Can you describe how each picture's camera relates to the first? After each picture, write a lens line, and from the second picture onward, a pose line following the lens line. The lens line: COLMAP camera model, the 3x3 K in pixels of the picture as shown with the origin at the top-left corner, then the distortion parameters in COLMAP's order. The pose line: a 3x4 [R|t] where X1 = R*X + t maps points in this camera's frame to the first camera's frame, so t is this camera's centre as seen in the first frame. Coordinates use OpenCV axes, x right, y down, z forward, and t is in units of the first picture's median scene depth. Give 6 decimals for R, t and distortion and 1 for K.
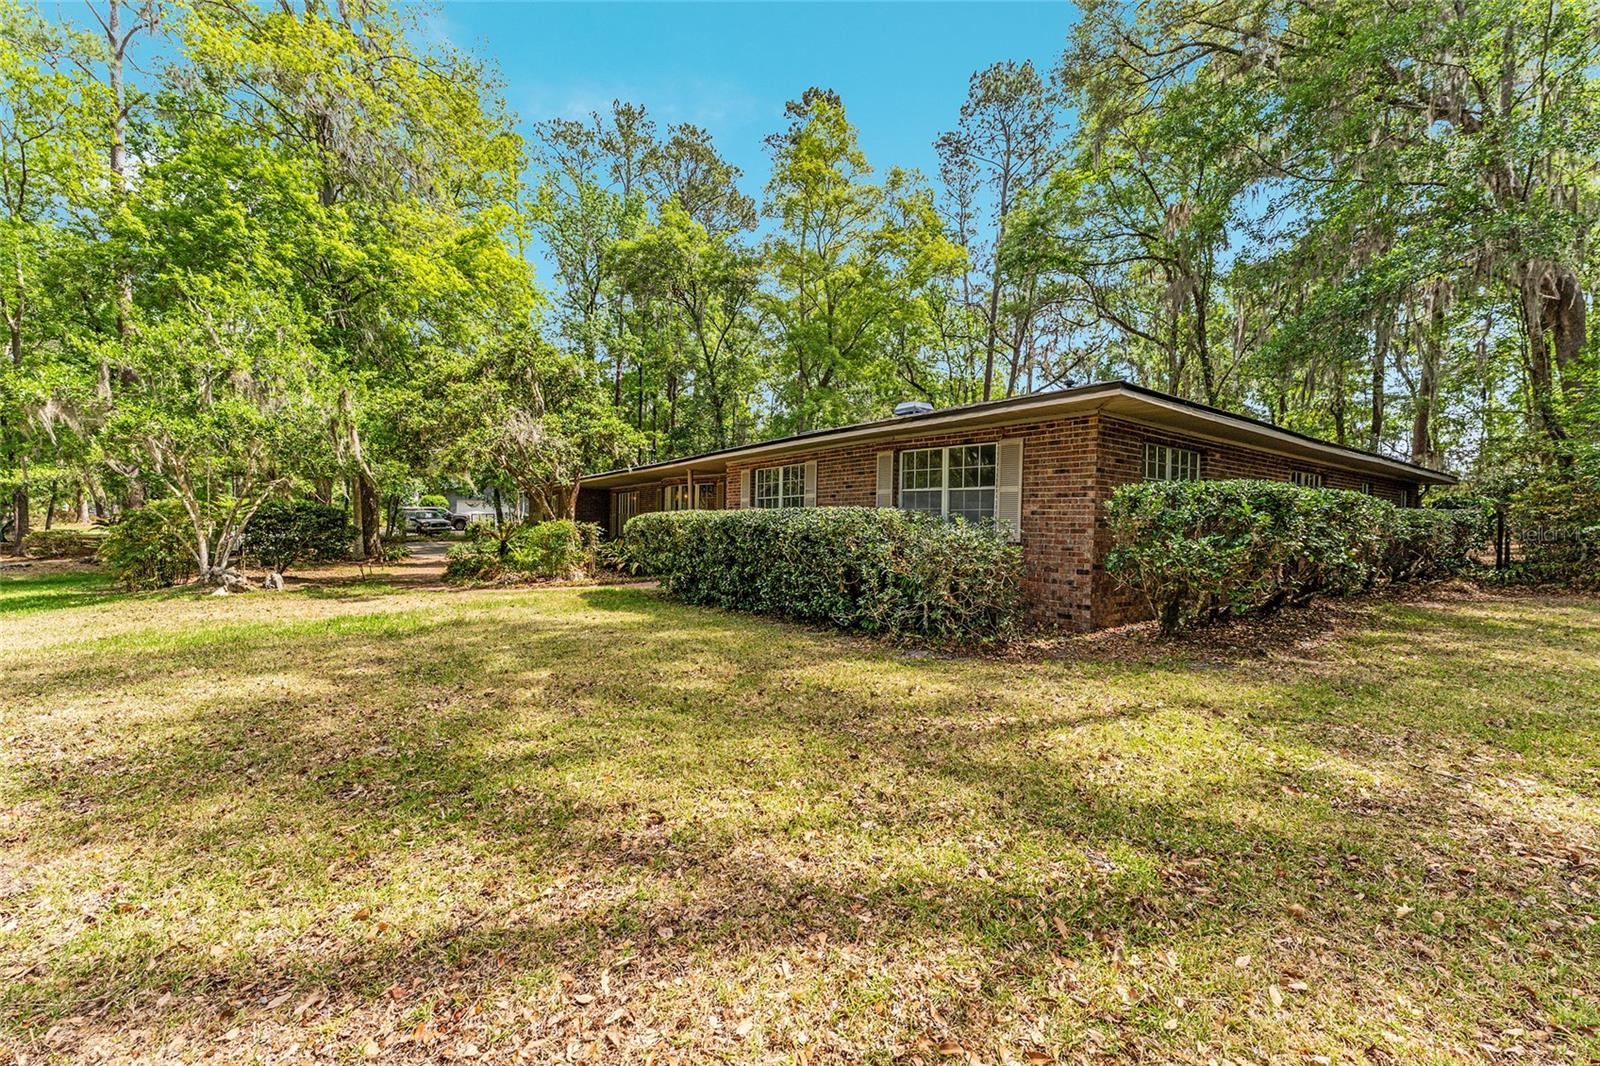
lens RADIAL K [[647.0, 0, 793.3], [0, 647.0, 532.0], [0, 0, 1]] dist [-0.004499, -0.000114]
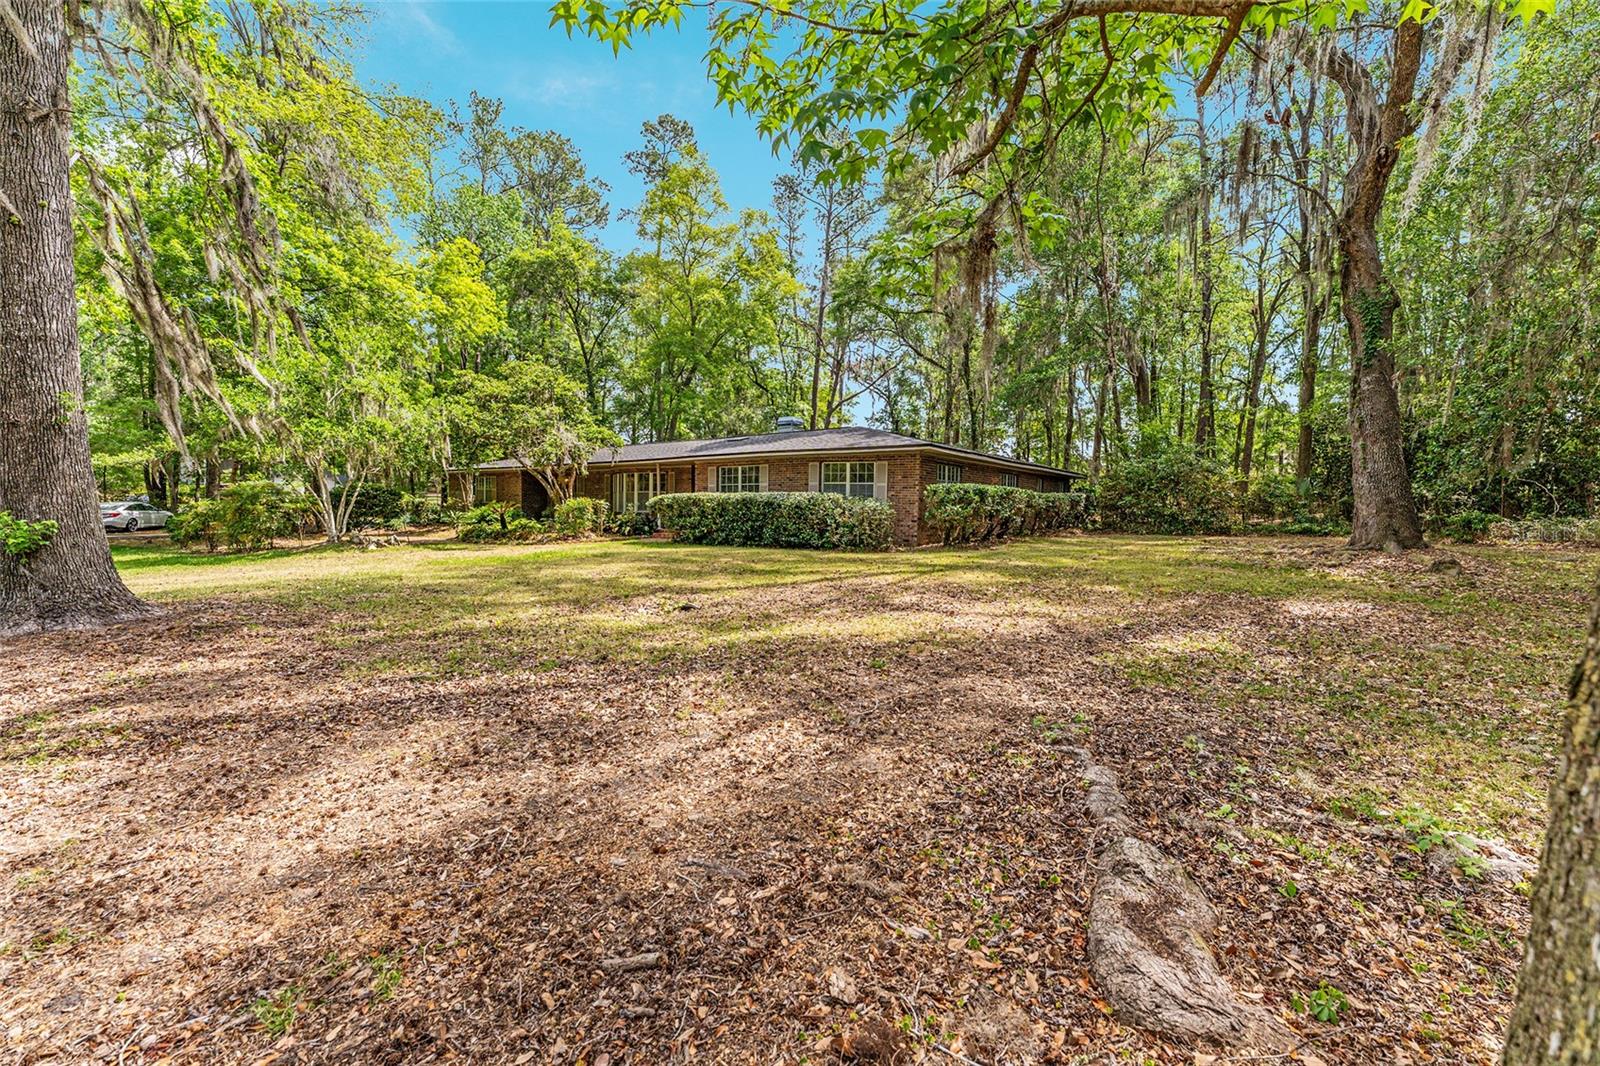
lens RADIAL K [[647.0, 0, 798.3], [0, 647.0, 530.2], [0, 0, 1]] dist [-0.004499, -0.000114]
pose [[0.953794, -0.014879, 0.300093, -0.476603], [0.004393, 0.999357, 0.035584, 0.007867], [-0.300430, -0.032622, 0.953246, -0.808694]]
